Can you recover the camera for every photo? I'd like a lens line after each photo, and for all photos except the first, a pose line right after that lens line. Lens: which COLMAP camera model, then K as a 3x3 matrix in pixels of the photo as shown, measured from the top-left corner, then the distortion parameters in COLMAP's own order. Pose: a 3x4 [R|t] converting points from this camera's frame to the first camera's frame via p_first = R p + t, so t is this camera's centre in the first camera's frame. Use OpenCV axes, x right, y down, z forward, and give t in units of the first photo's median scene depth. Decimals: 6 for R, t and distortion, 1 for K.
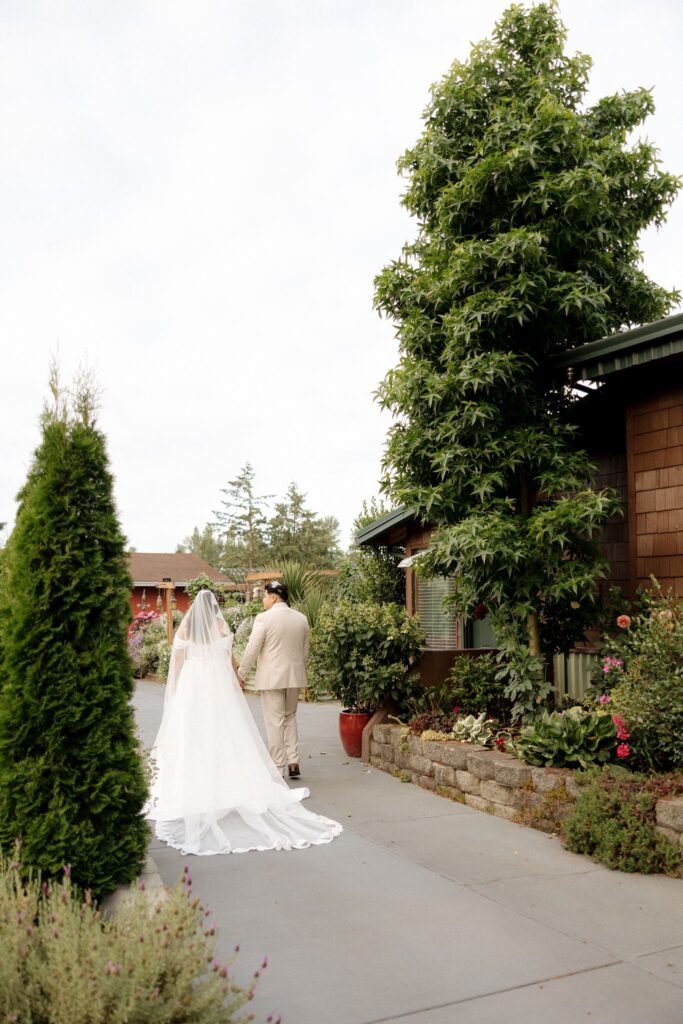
lens RADIAL K [[941.2, 0, 333.7], [0, 941.2, 511.1], [0, 0, 1]] dist [-0.001724, 0.007187]
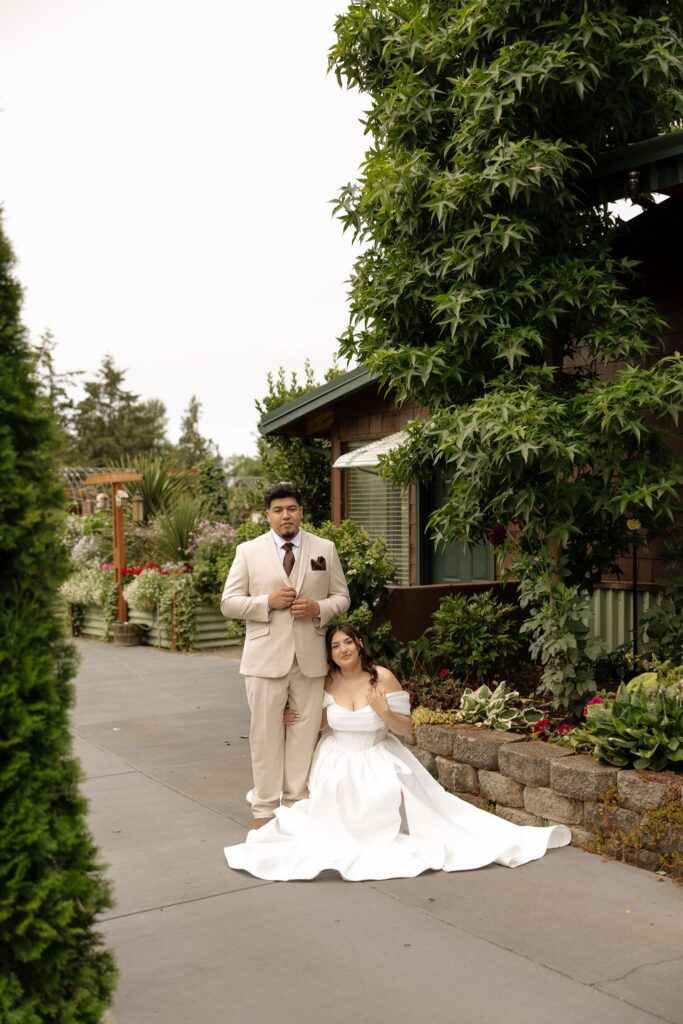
lens RADIAL K [[1188.7, 0, 341.5], [0, 1188.7, 527.8], [0, 0, 1]] dist [-0.006288, 0.041193]
pose [[0.988586, -0.002655, 0.150631, -0.085543], [-0.014126, 0.993807, 0.110221, 0.009528], [-0.149991, -0.111091, 0.982426, 0.178366]]
